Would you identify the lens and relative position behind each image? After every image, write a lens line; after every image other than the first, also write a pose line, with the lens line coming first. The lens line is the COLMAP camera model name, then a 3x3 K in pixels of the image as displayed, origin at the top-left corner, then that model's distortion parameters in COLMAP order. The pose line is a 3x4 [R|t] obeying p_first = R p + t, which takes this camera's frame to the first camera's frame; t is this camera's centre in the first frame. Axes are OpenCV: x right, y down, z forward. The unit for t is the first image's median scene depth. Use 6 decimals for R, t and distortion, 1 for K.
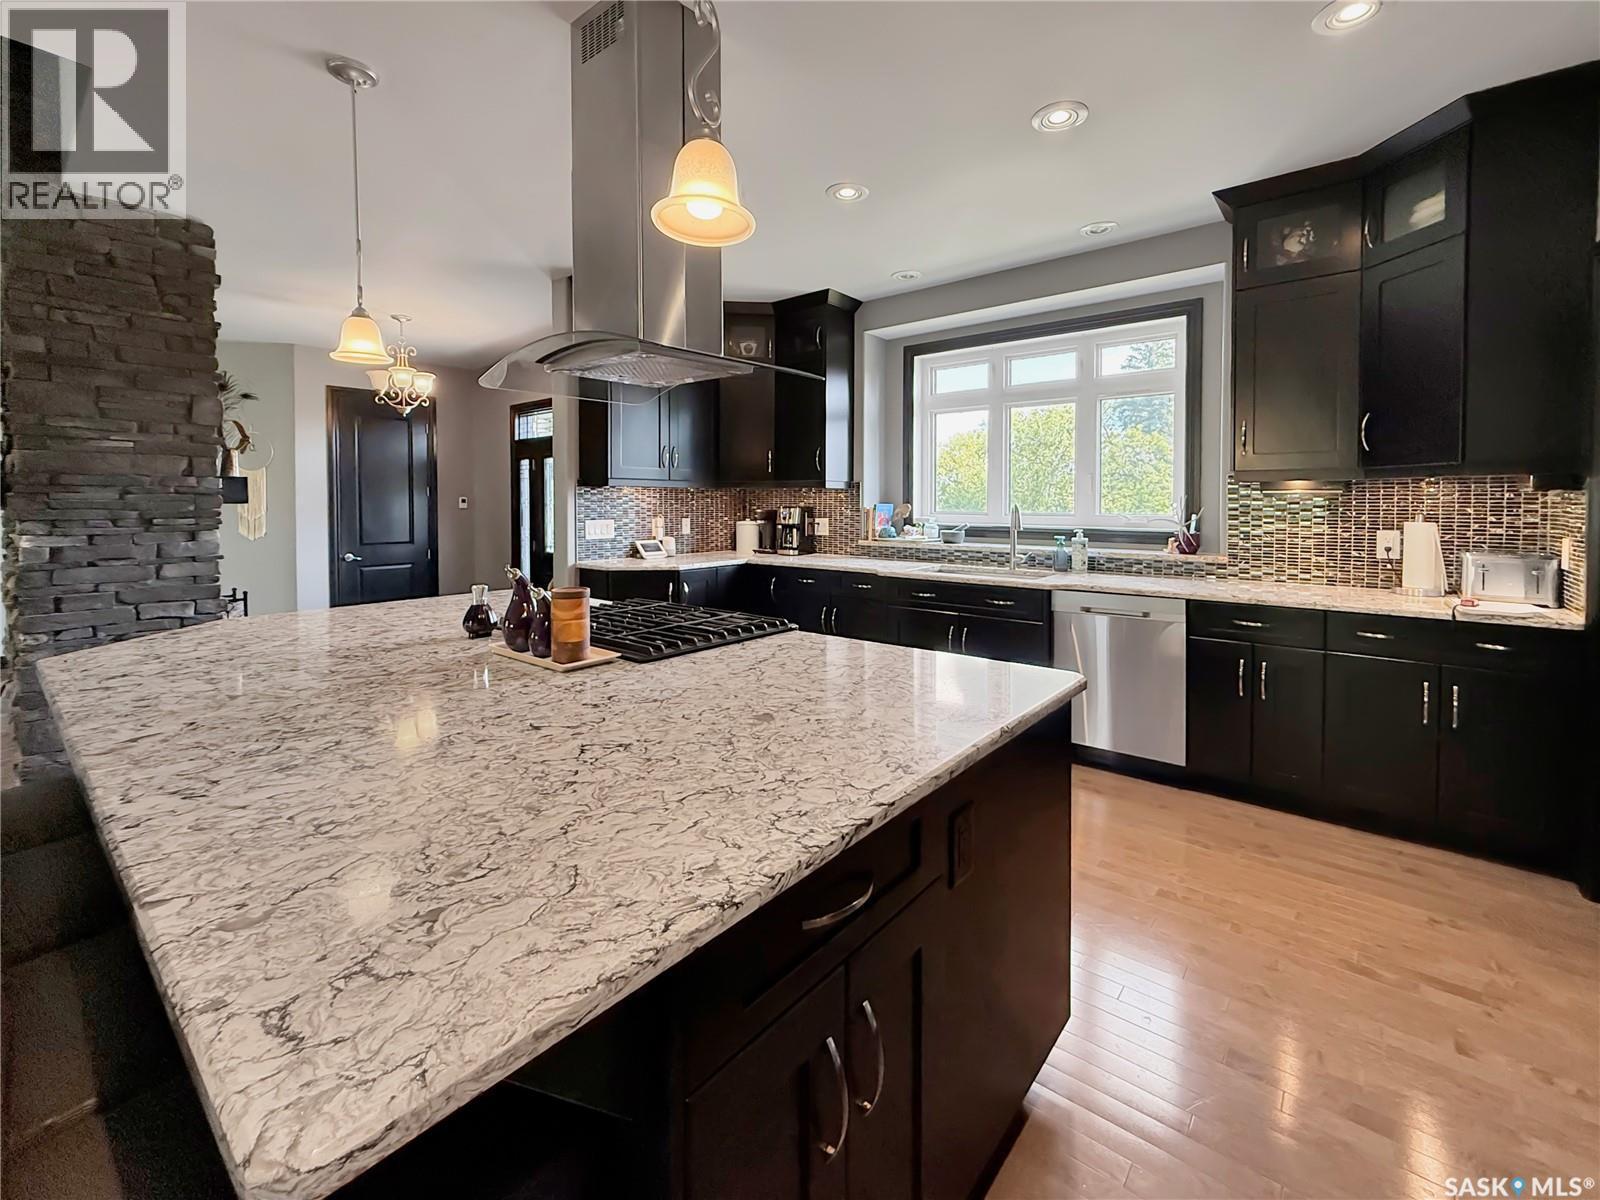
lens RADIAL K [[677.5, 0, 800.0], [0, 677.5, 600.0], [0, 0, 1]] dist [-0.020385, 0.000101]
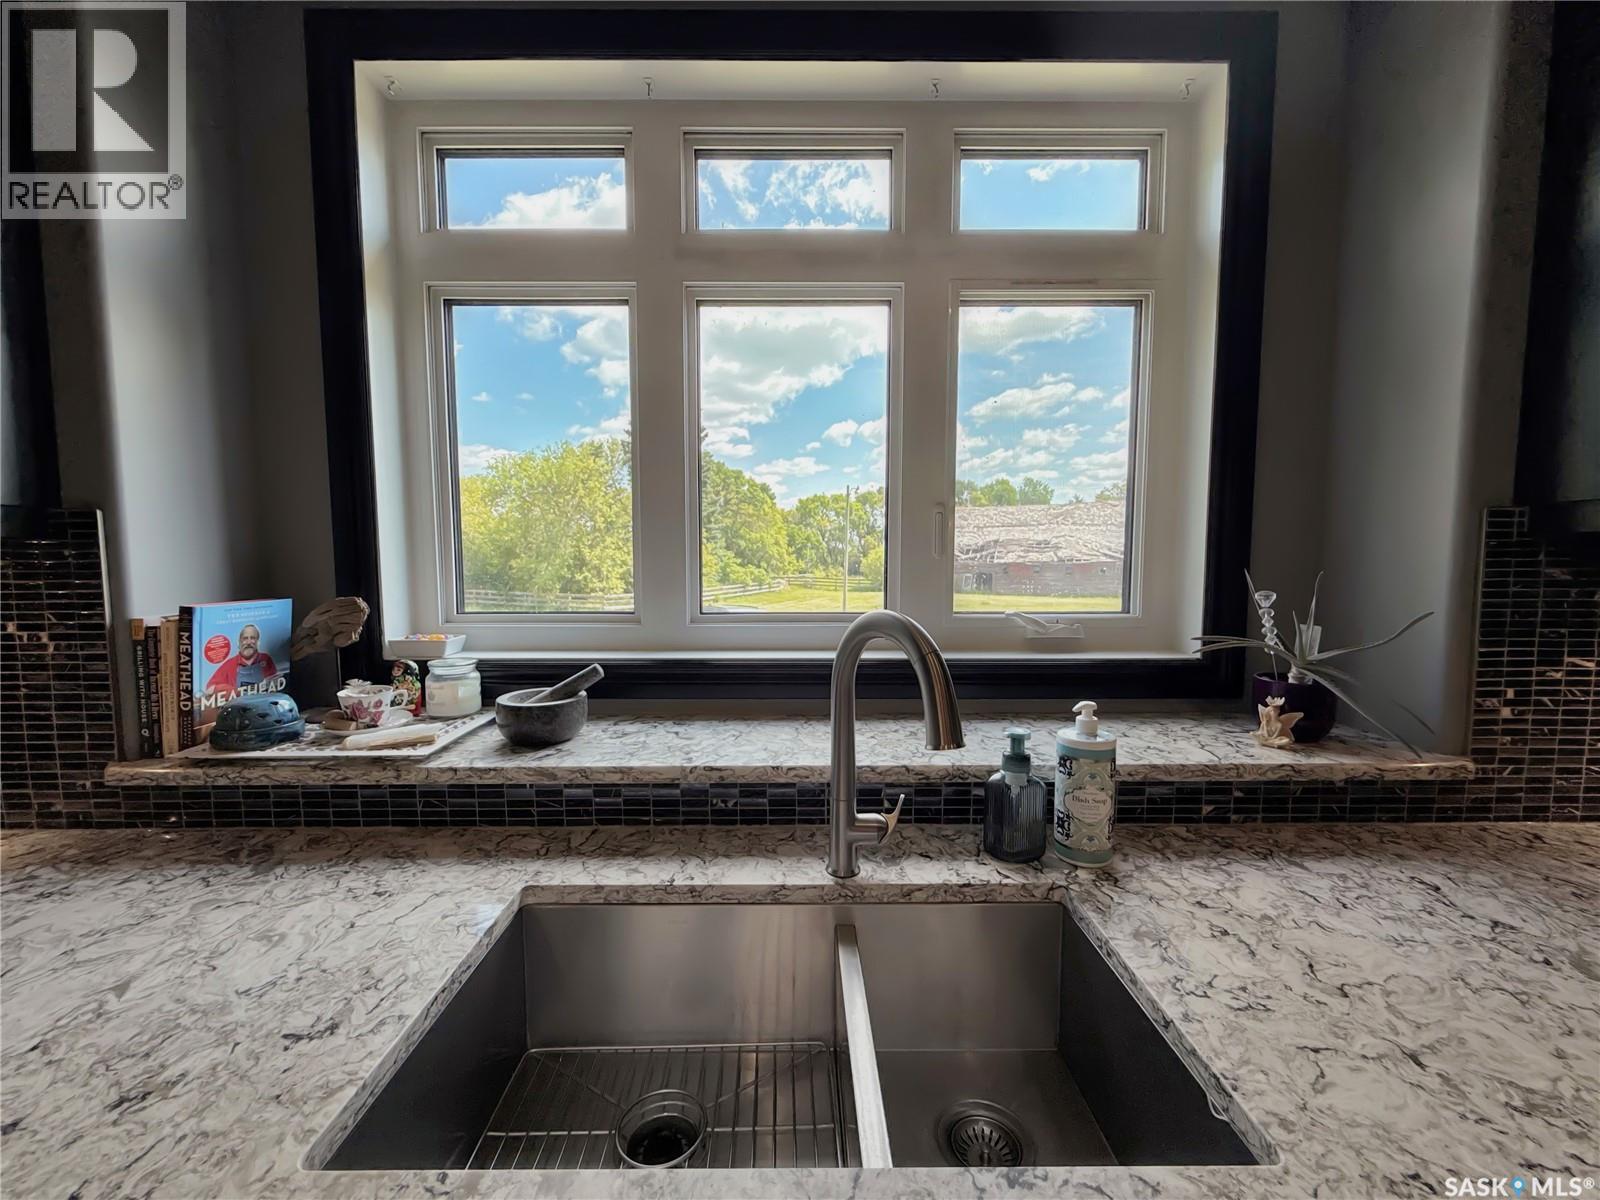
lens RADIAL K [[677.5, 0, 800.0], [0, 677.5, 600.0], [0, 0, 1]] dist [-0.020385, 0.000101]
pose [[0.768078, -0.040182, 0.639094, 0.127720], [0.088330, 0.995137, -0.043589, -0.114897], [-0.634234, 0.089931, 0.767893, 0.700776]]
